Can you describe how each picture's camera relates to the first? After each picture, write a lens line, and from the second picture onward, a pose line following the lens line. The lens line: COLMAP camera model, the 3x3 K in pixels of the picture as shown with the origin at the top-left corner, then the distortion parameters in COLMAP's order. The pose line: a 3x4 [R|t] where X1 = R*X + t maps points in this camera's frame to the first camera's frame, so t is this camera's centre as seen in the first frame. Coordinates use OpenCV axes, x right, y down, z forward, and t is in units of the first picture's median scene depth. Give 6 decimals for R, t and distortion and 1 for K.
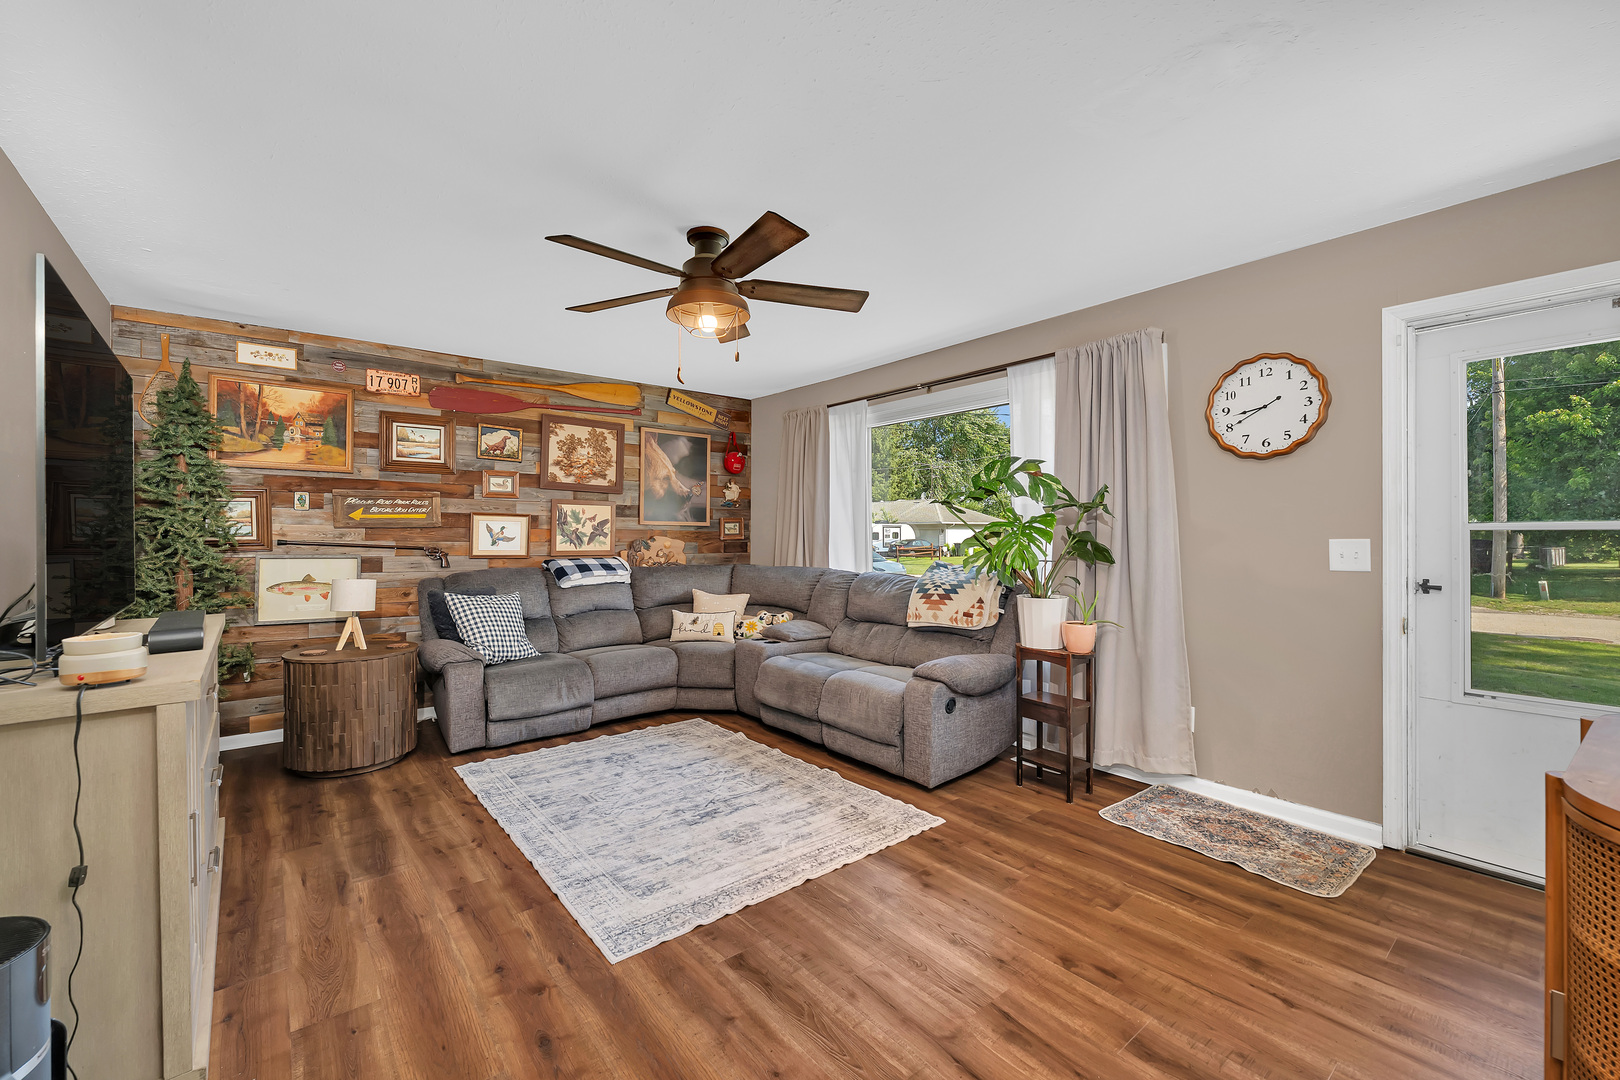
lens RADIAL K [[645.3, 0, 838.2], [0, 645.3, 539.3], [0, 0, 1]] dist [0.000829, 0.000133]
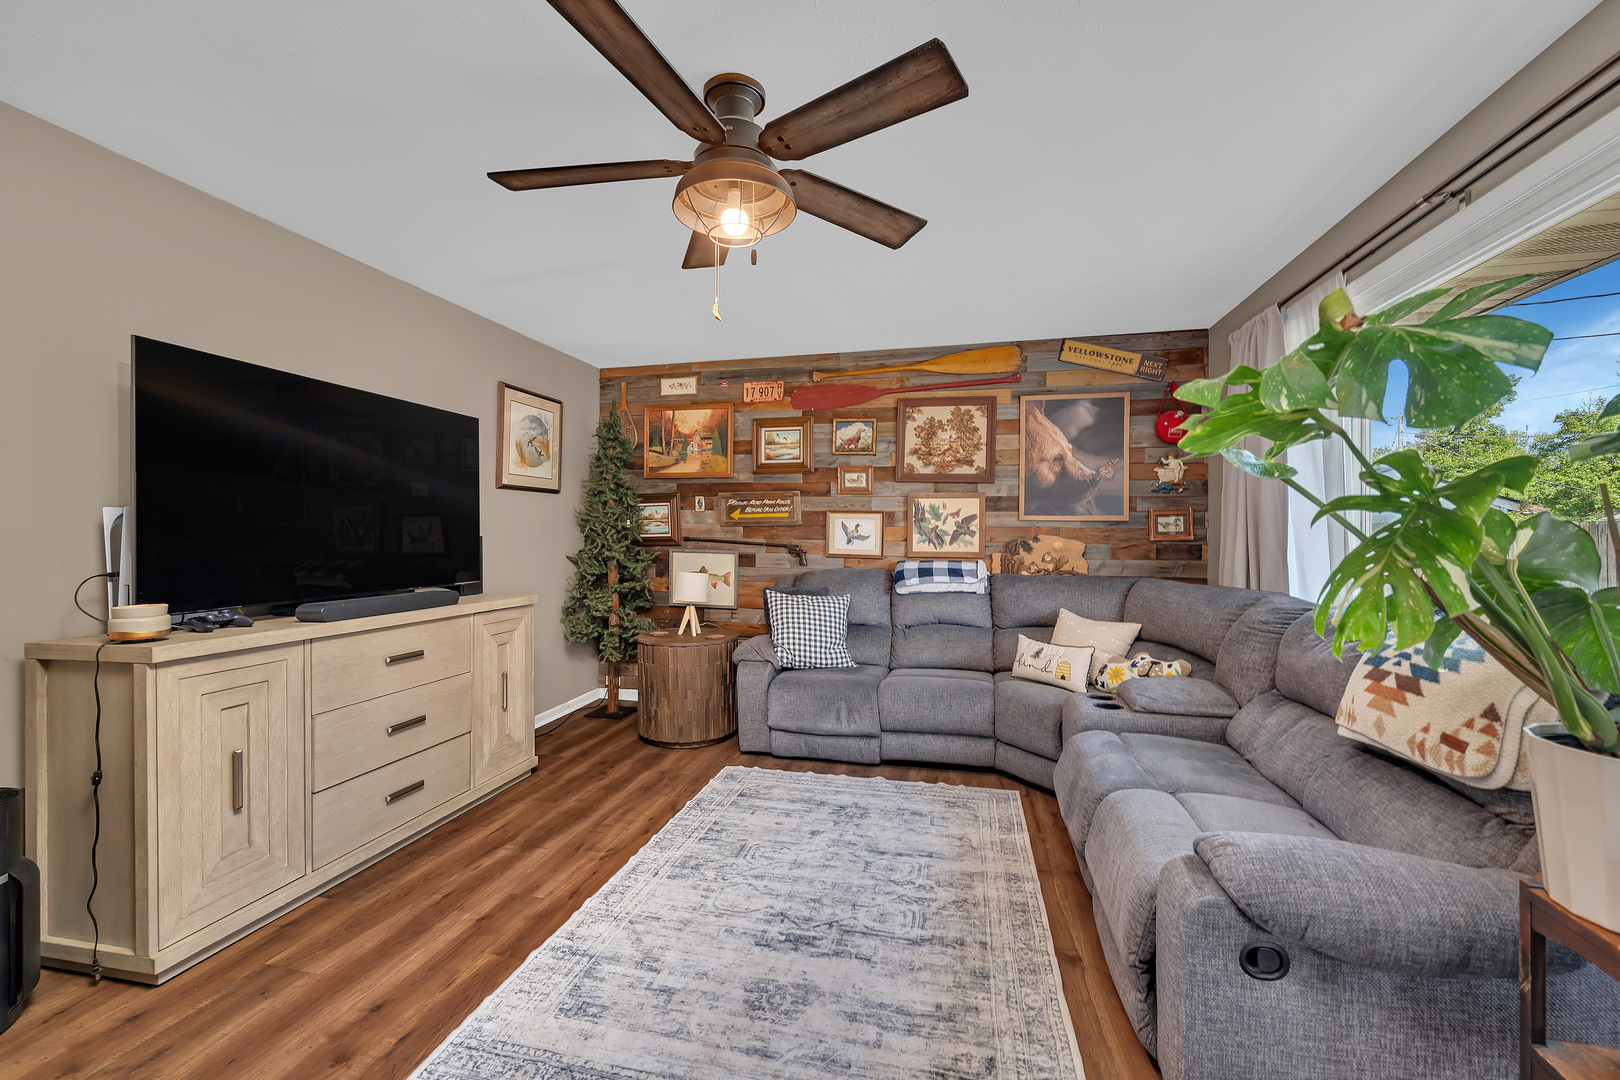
lens RADIAL K [[672.2, 0, 811.1], [0, 672.2, 535.9], [0, 0, 1]] dist [-0.003307, 0.001292]
pose [[0.595308, 0.004763, -0.803484, 0.283318], [-0.007838, 0.999969, 0.000121, -0.002810], [0.803459, 0.006226, 0.595327, 0.437859]]
